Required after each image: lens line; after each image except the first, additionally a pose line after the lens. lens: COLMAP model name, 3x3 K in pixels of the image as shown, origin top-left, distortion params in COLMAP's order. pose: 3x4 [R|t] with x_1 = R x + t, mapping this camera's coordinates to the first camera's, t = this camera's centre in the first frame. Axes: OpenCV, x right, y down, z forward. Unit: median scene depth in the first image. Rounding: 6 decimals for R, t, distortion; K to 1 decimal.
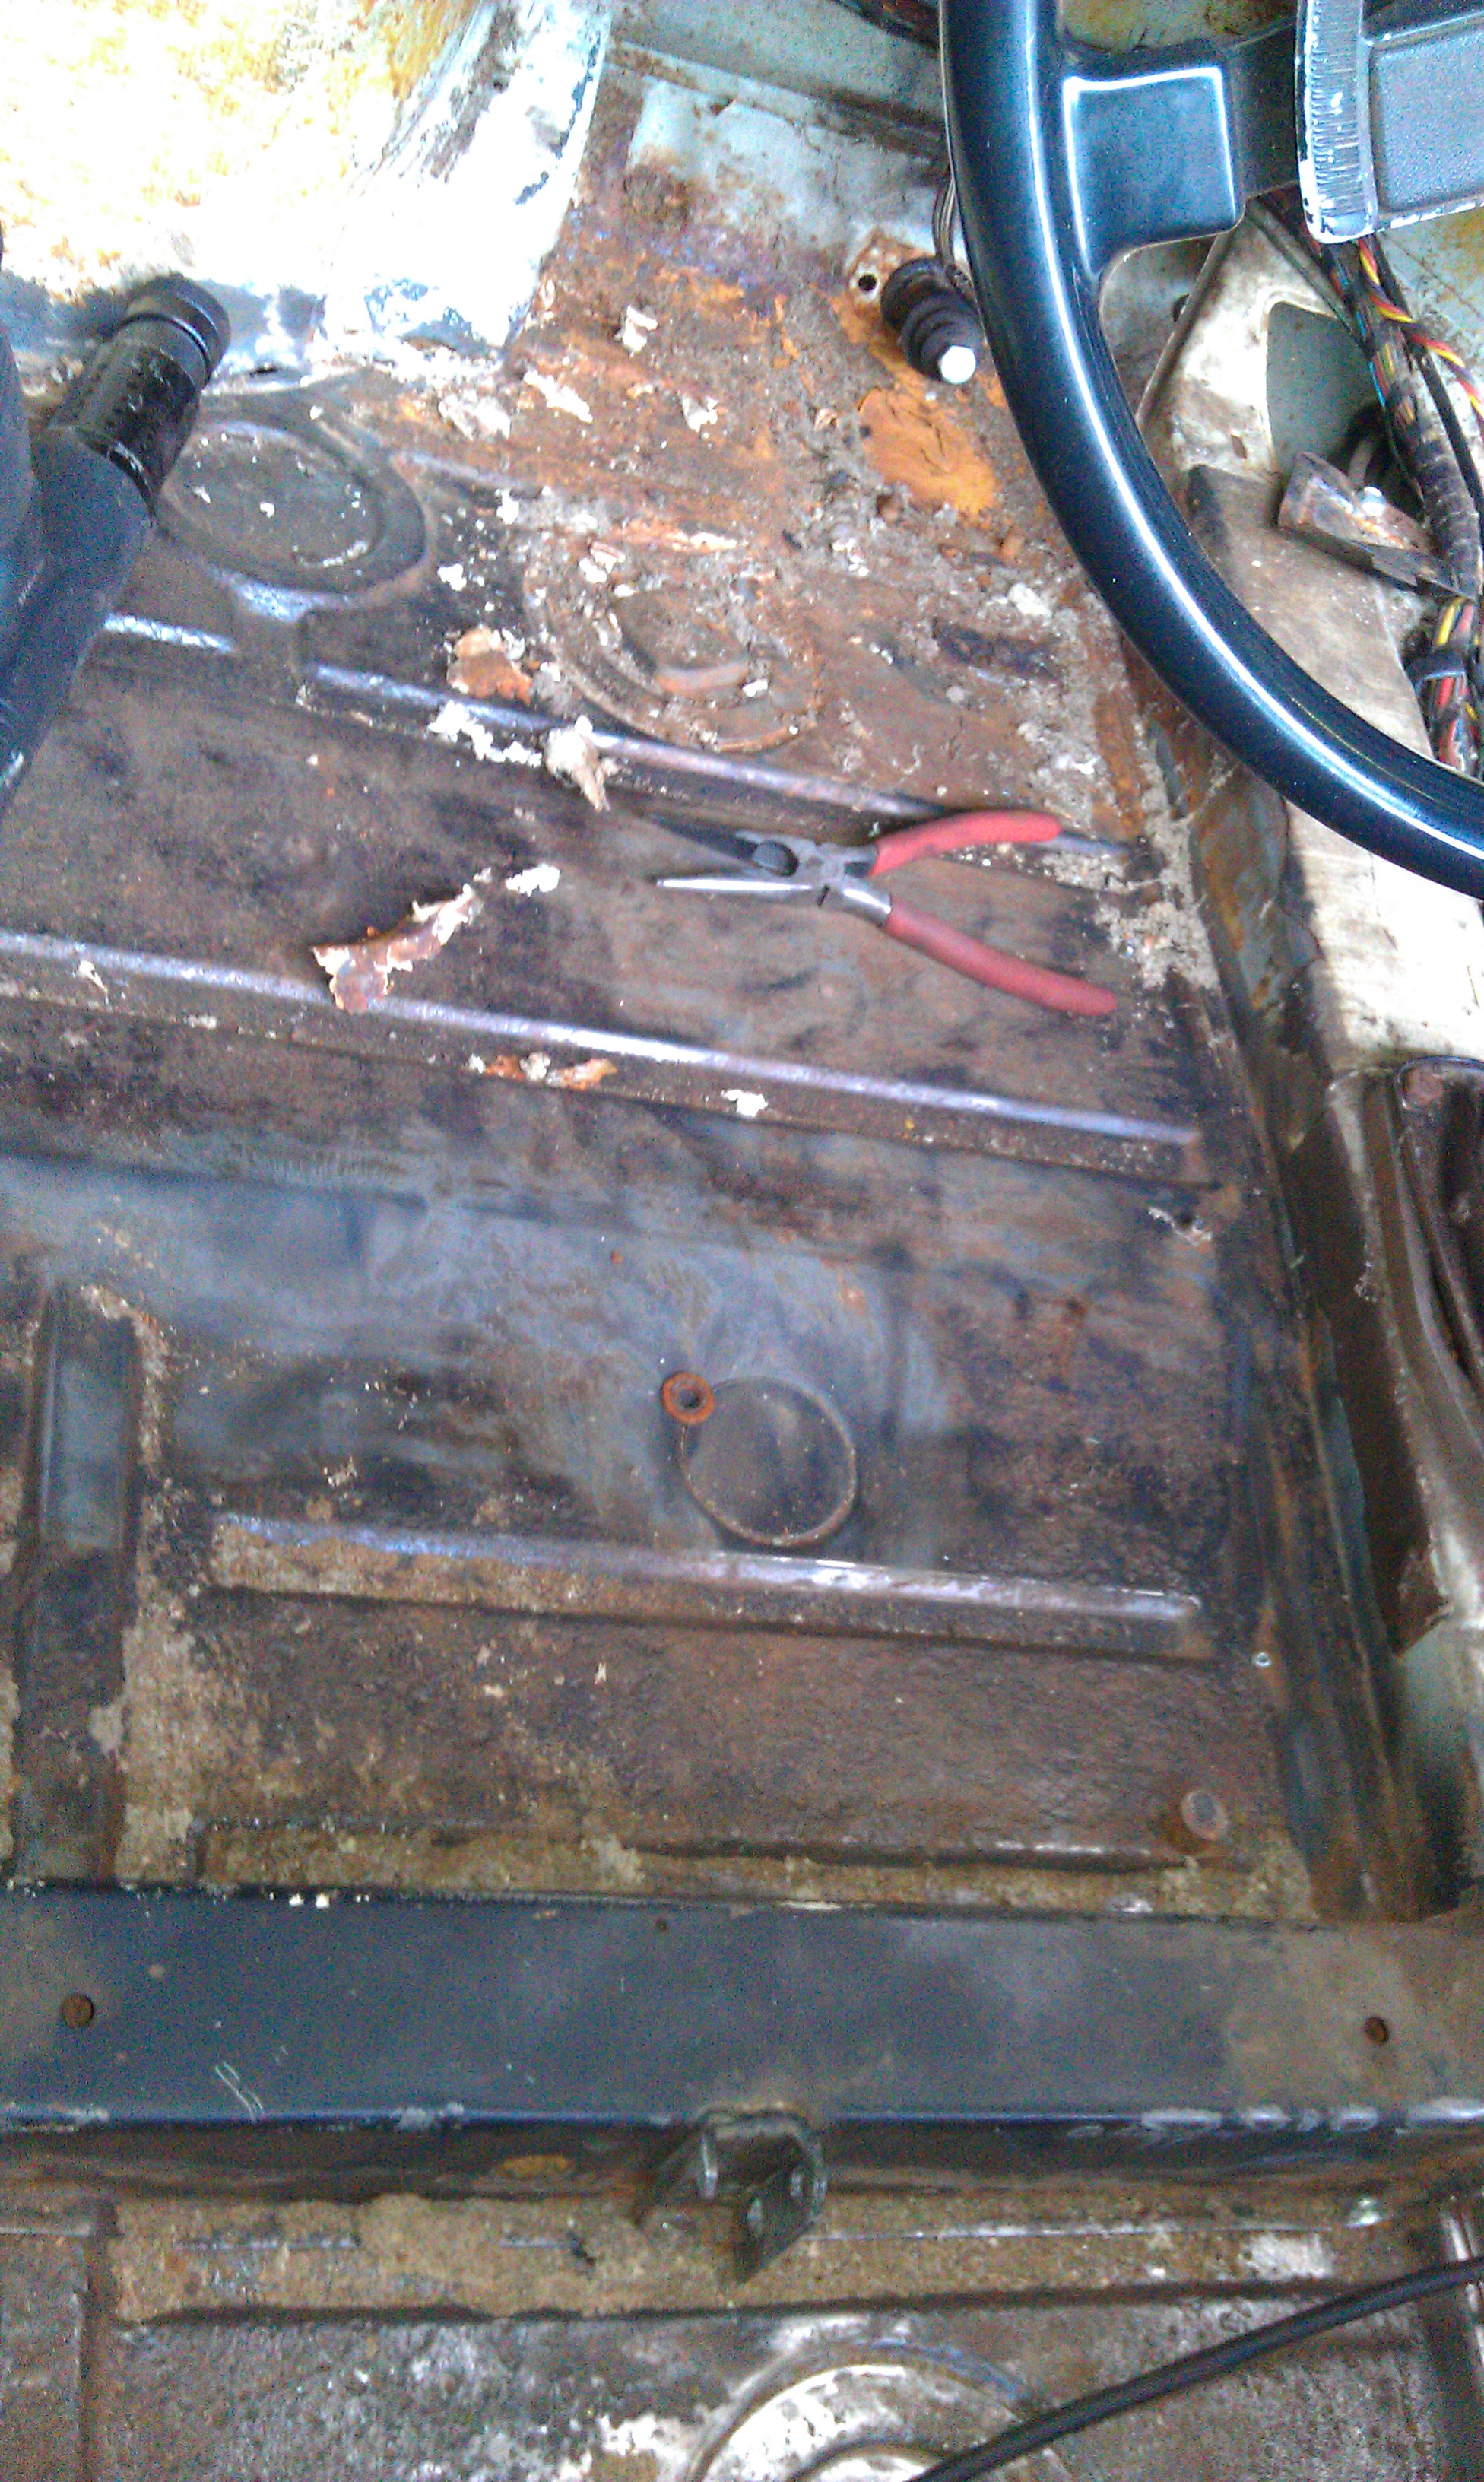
lens RADIAL K [[2562.2, 0, 742.0], [0, 2562.2, 1241.0], [0, 0, 1]] dist [0.121896, -0.522781]
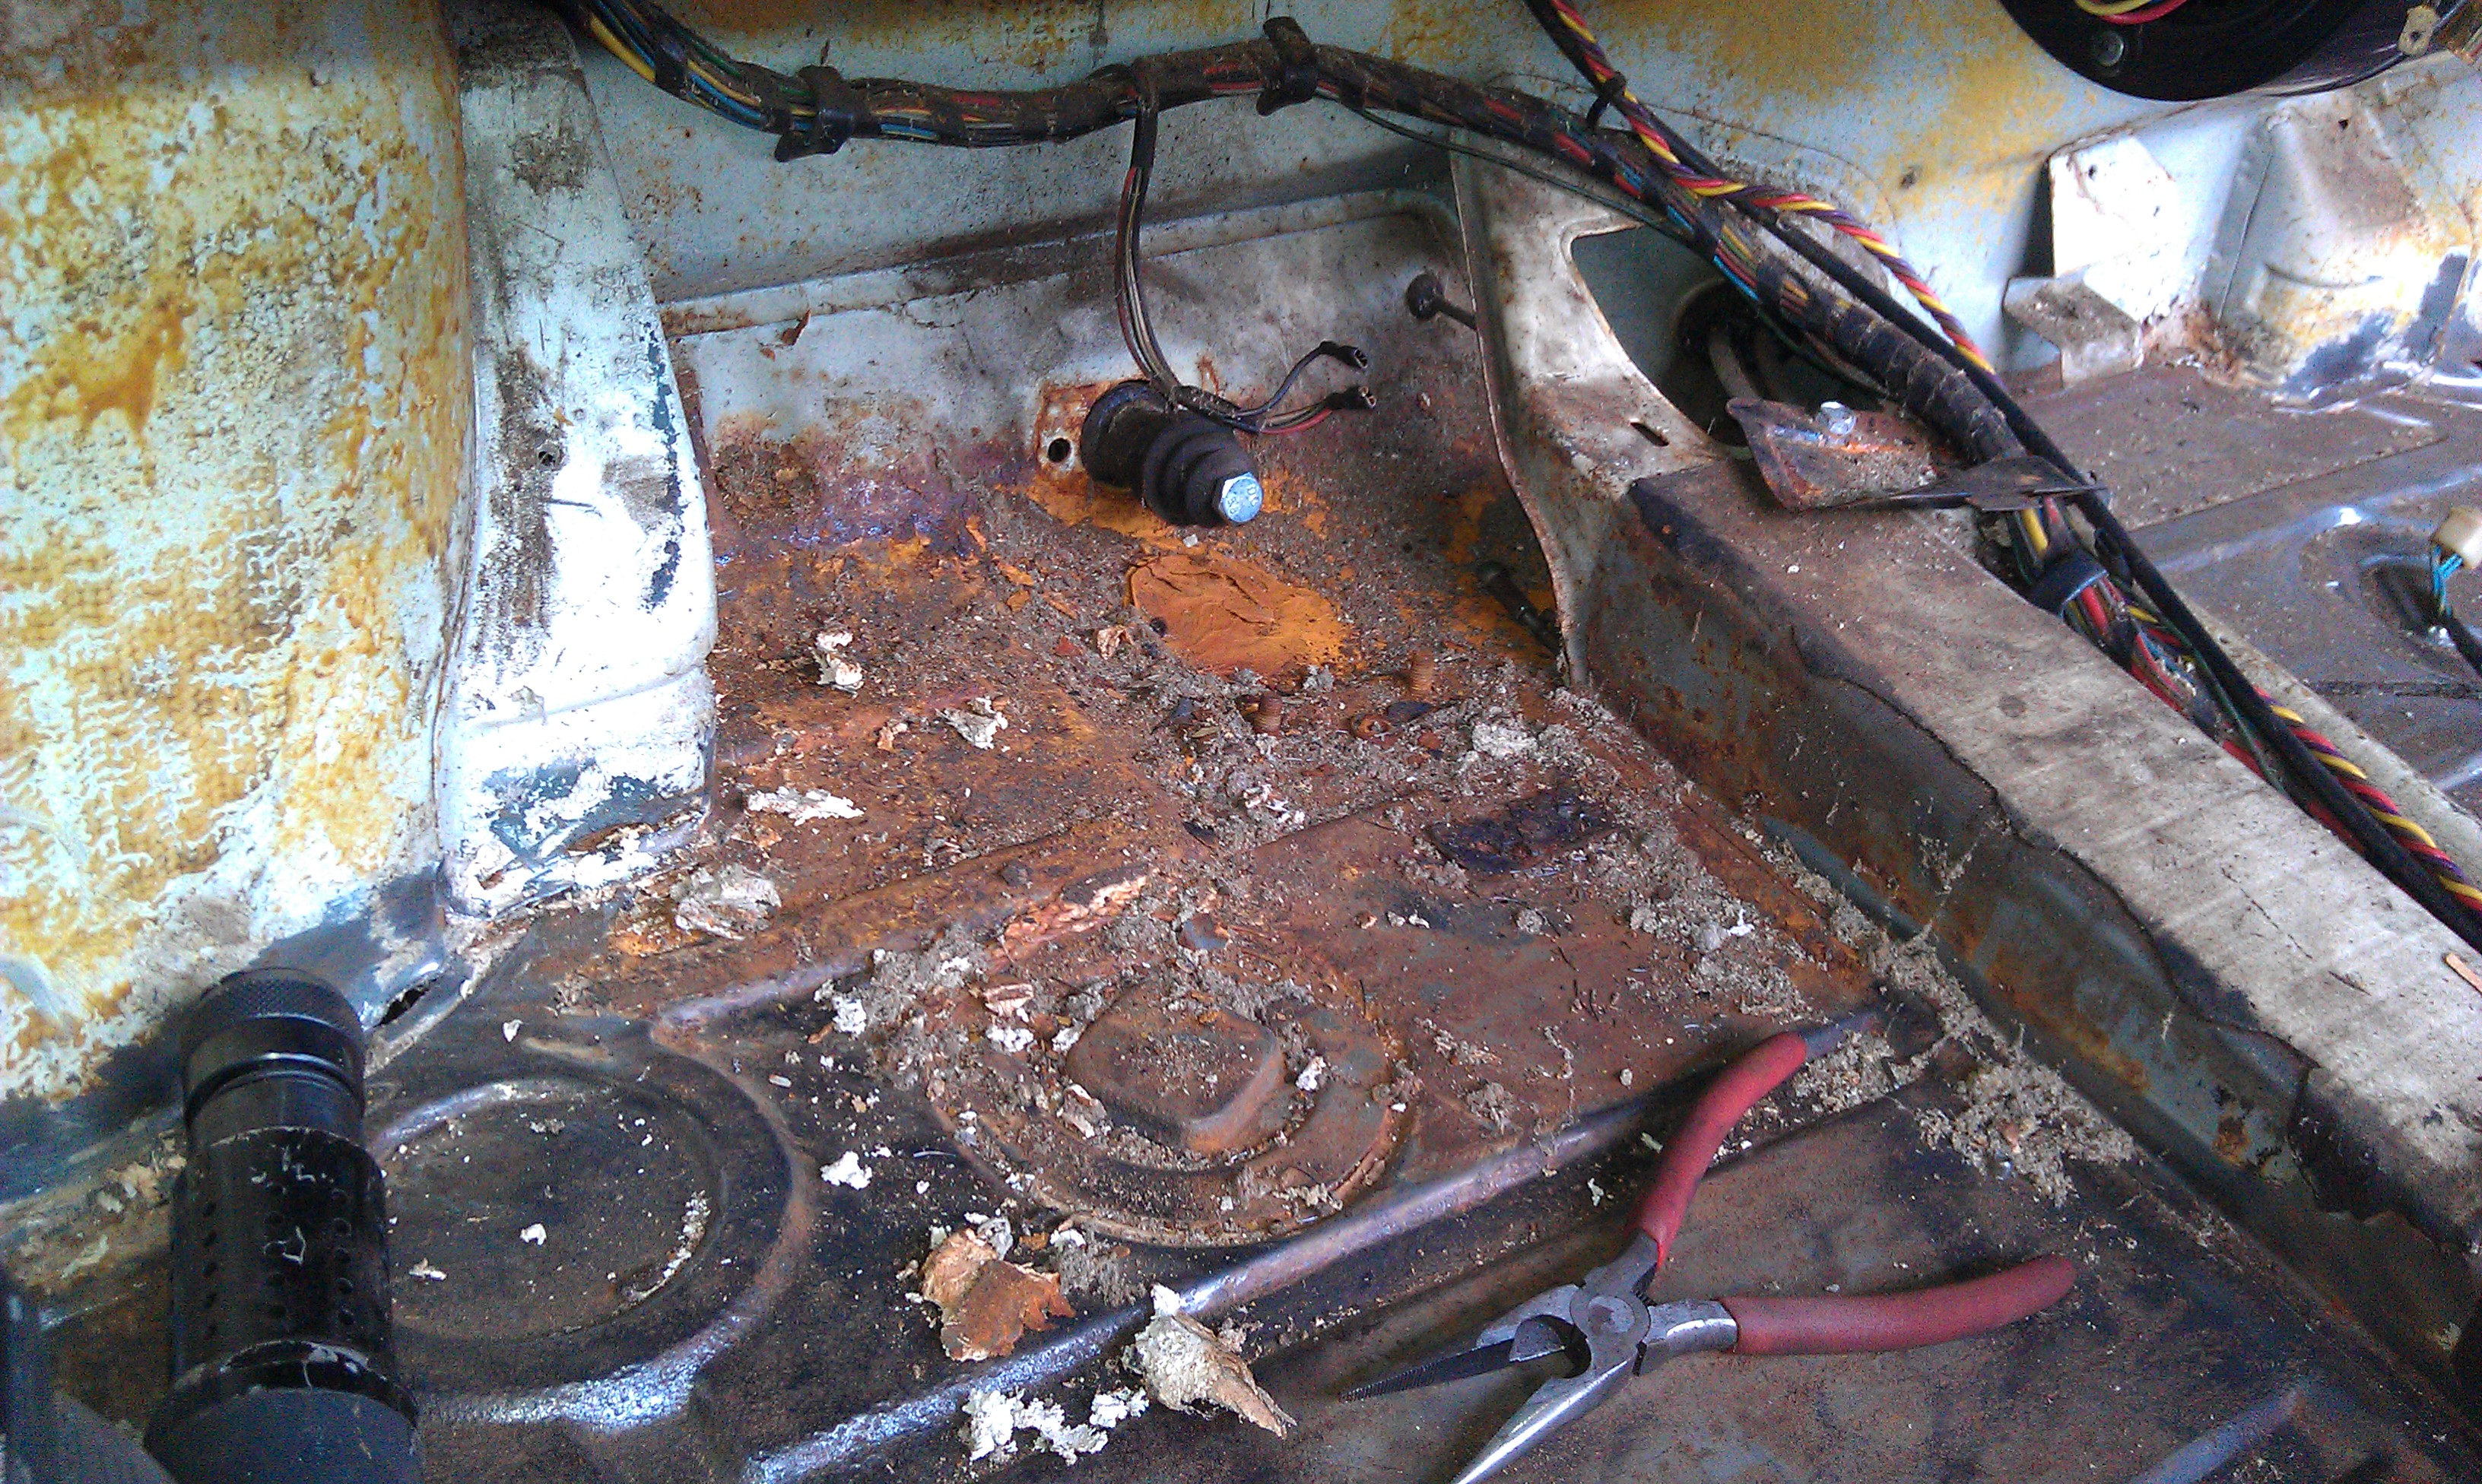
lens RADIAL K [[2562.2, 0, 1284.0], [0, 2562.2, 705.7], [0, 0, 1]] dist [0.121896, -0.522781]
pose [[0.869181, -0.451024, 0.202738, -0.091609], [0.479190, 0.869447, -0.120163, -0.220555], [-0.122074, 0.201593, 0.971832, 0.340065]]
